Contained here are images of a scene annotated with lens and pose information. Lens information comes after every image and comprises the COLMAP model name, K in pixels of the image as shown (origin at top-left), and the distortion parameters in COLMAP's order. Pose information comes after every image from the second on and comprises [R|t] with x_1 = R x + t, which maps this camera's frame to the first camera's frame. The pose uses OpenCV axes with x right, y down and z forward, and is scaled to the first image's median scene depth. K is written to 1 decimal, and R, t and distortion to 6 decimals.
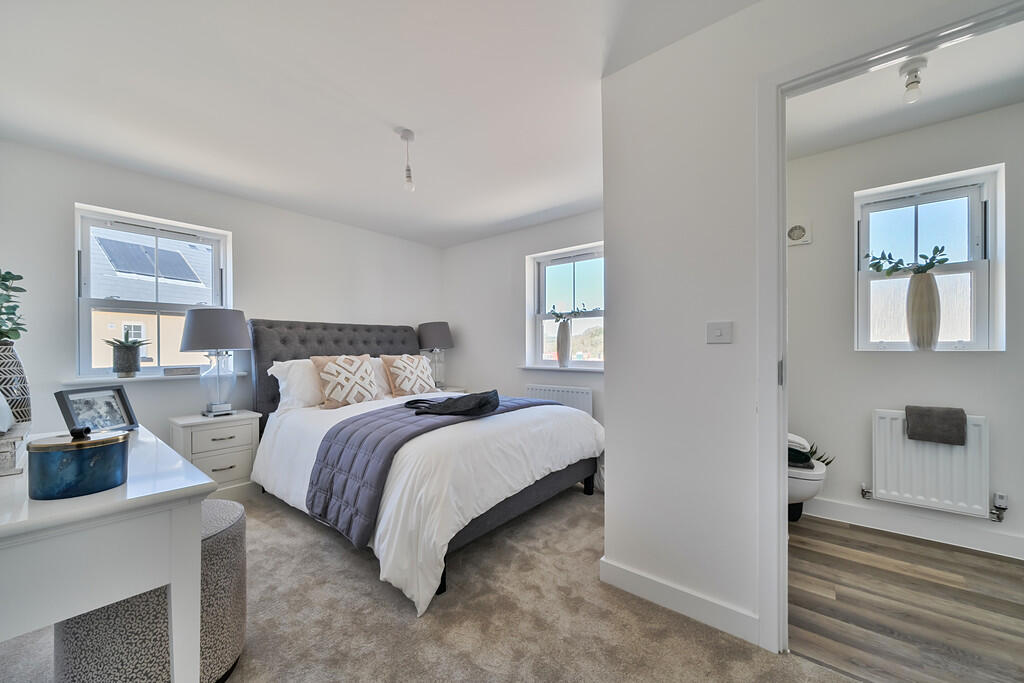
lens RADIAL K [[386.3, 0, 507.7], [0, 386.3, 347.3], [0, 0, 1]] dist [-0.000758, 0.000122]
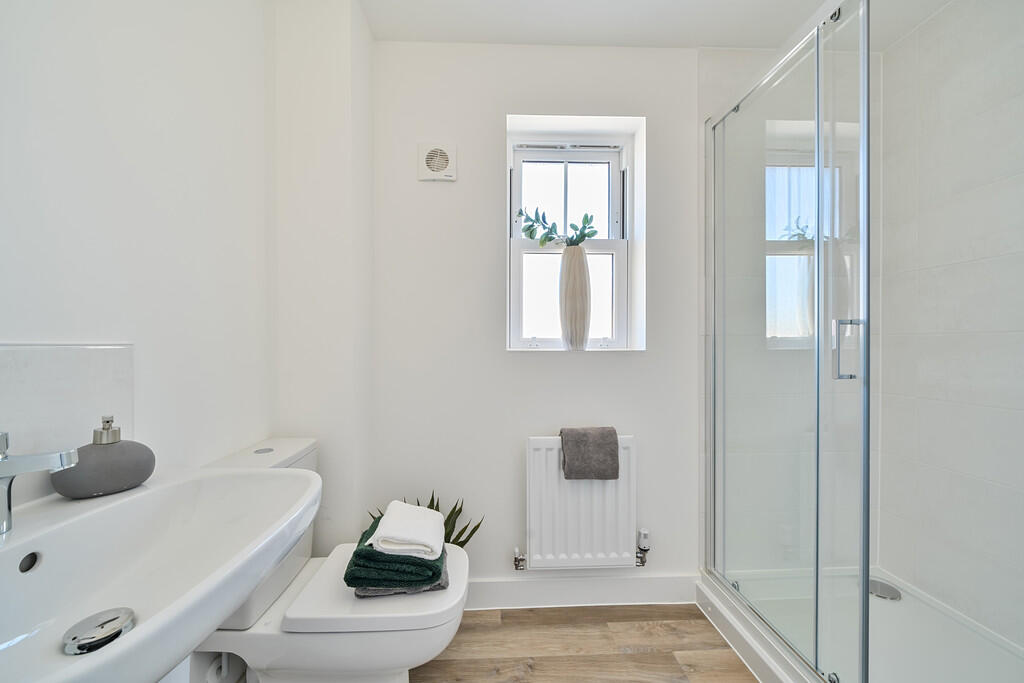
lens RADIAL K [[386.3, 0, 507.4], [0, 386.3, 341.1], [0, 0, 1]] dist [-0.000758, 0.000122]
pose [[0.738651, 0.005465, 0.674066, 0.474944], [-0.000066, 0.999968, -0.008035, -0.002925], [-0.674088, 0.005890, 0.738628, 0.535394]]
